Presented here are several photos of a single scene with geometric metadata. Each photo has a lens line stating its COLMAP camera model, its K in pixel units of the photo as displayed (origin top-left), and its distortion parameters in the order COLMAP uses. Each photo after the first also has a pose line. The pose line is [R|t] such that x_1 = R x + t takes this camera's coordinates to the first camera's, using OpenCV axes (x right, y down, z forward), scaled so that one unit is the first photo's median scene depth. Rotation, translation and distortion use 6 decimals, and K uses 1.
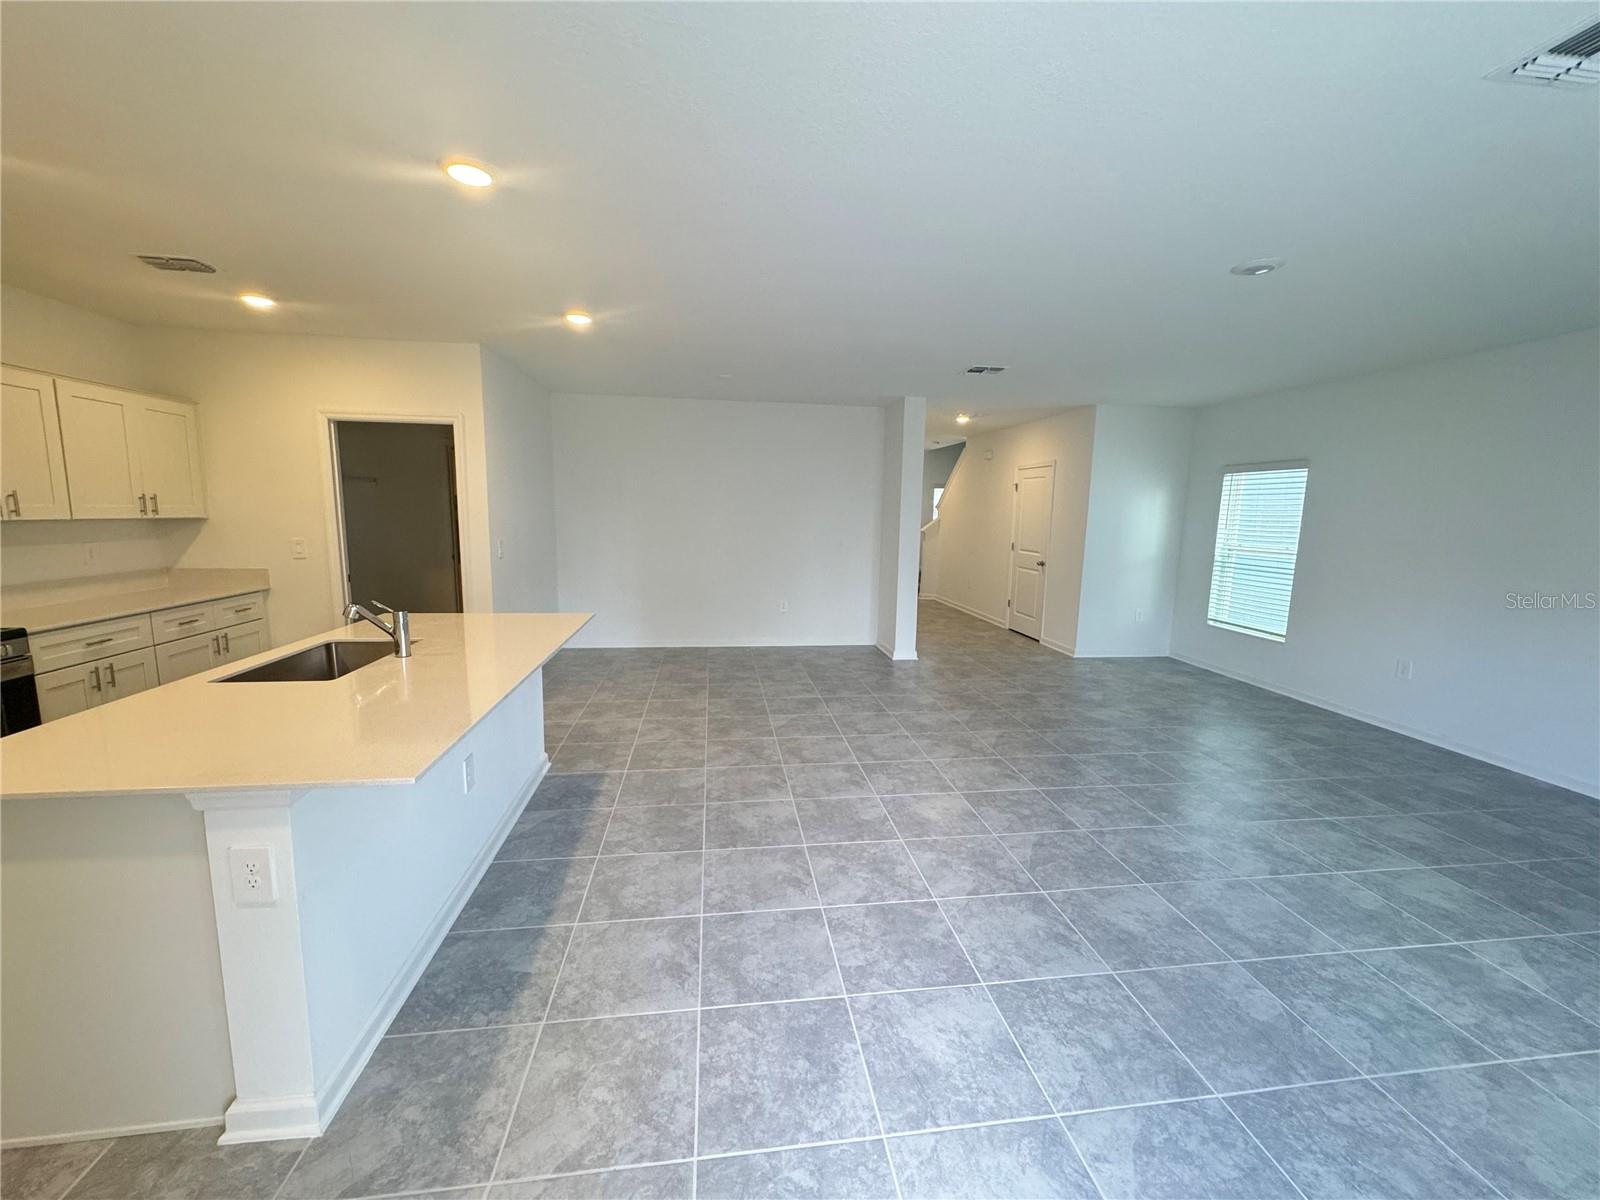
lens RADIAL K [[636.3, 0, 803.8], [0, 636.3, 600.1], [0, 0, 1]] dist [-0.005635, 0.000912]
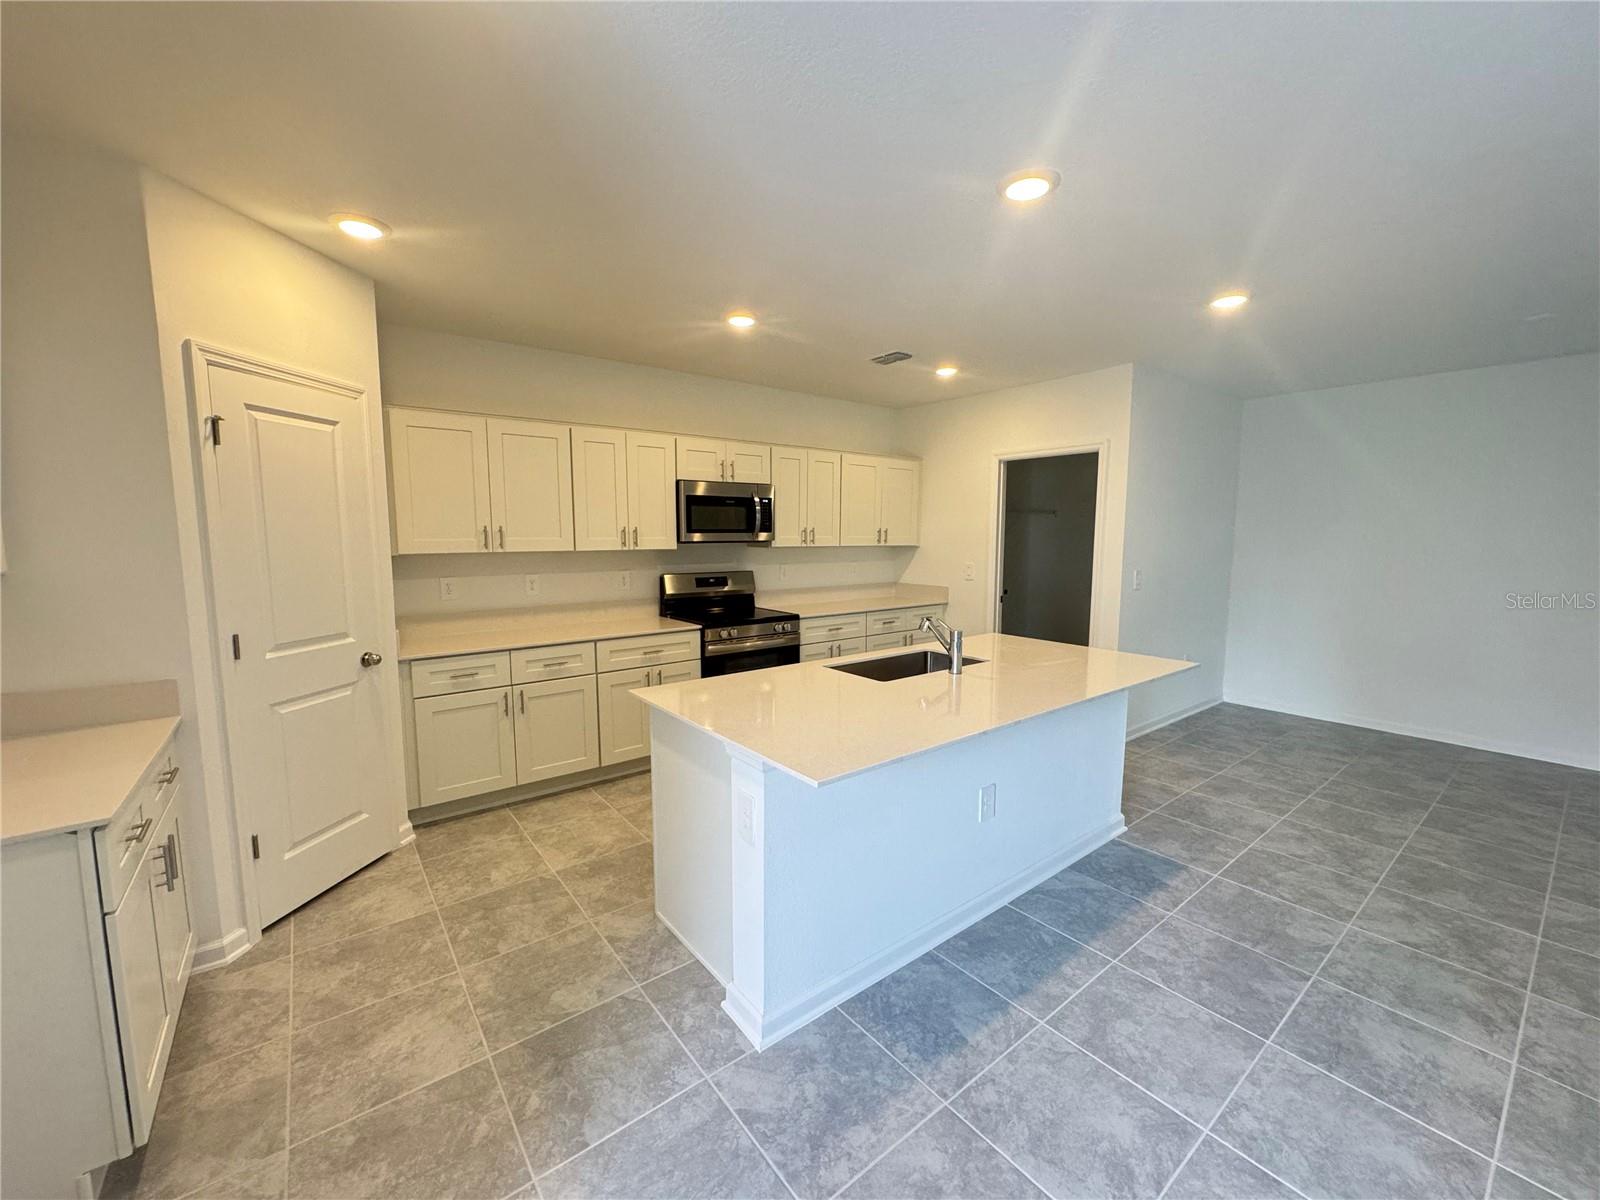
lens RADIAL K [[636.3, 0, 798.9], [0, 636.3, 600.9], [0, 0, 1]] dist [-0.005635, 0.000912]
pose [[0.496906, 0.074734, -0.864580, 0.120288], [-0.115503, 0.993116, 0.019461, -0.017708], [0.860083, 0.090191, 0.502118, 0.180650]]
